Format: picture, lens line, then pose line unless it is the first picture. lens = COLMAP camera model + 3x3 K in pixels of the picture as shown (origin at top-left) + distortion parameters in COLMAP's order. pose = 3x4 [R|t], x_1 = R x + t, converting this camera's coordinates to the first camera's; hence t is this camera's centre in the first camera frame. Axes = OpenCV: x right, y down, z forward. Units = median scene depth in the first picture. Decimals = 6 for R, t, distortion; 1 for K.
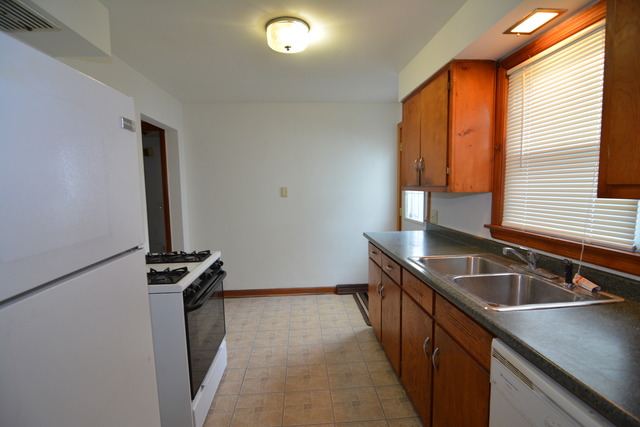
lens RADIAL K [[309.1, 0, 318.8], [0, 309.1, 215.4], [0, 0, 1]] dist [-0.023202, -0.001879]
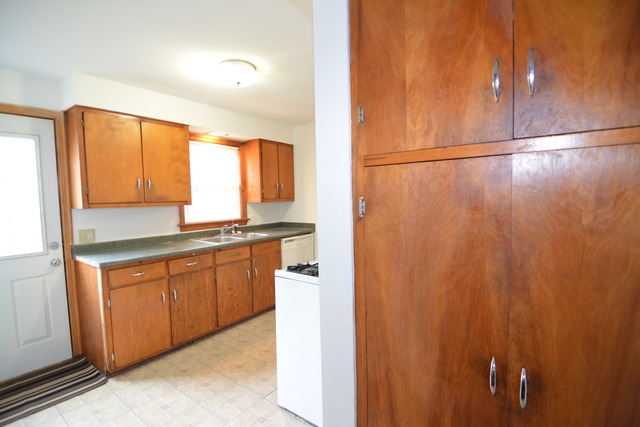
lens RADIAL K [[309.1, 0, 318.8], [0, 309.1, 215.4], [0, 0, 1]] dist [-0.023202, -0.001879]
pose [[-0.758527, -0.006493, 0.651610, -0.919658], [0.097004, 0.987684, 0.122763, -0.123585], [-0.644382, 0.156328, -0.748555, 1.449525]]
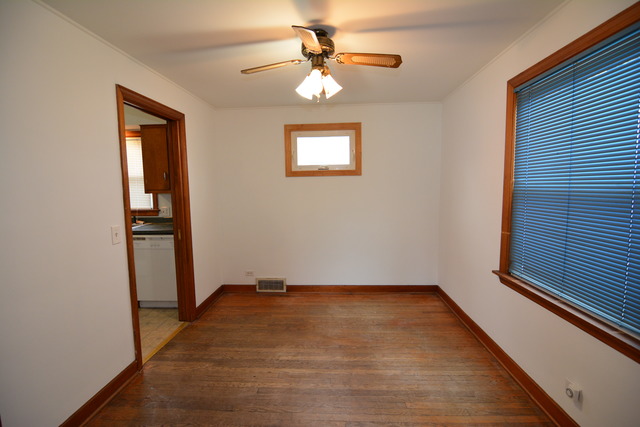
lens RADIAL K [[309.1, 0, 318.8], [0, 309.1, 215.4], [0, 0, 1]] dist [-0.023202, -0.001879]
pose [[0.117609, -0.079504, 0.989872, -1.031863], [0.106399, 0.992061, 0.067038, 0.076058], [-0.987344, 0.097437, 0.125135, -0.610408]]
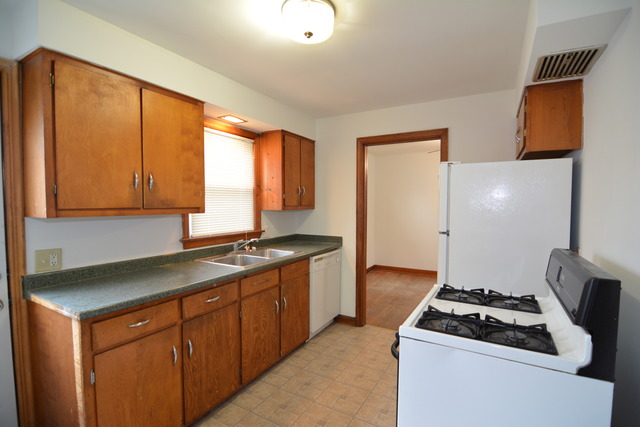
lens RADIAL K [[309.1, 0, 318.8], [0, 309.1, 215.4], [0, 0, 1]] dist [-0.023202, -0.001879]
pose [[-0.830897, -0.006713, 0.556386, -0.468249], [0.066987, 0.991448, 0.112000, -0.134073], [-0.552380, 0.130331, -0.823341, 1.394028]]
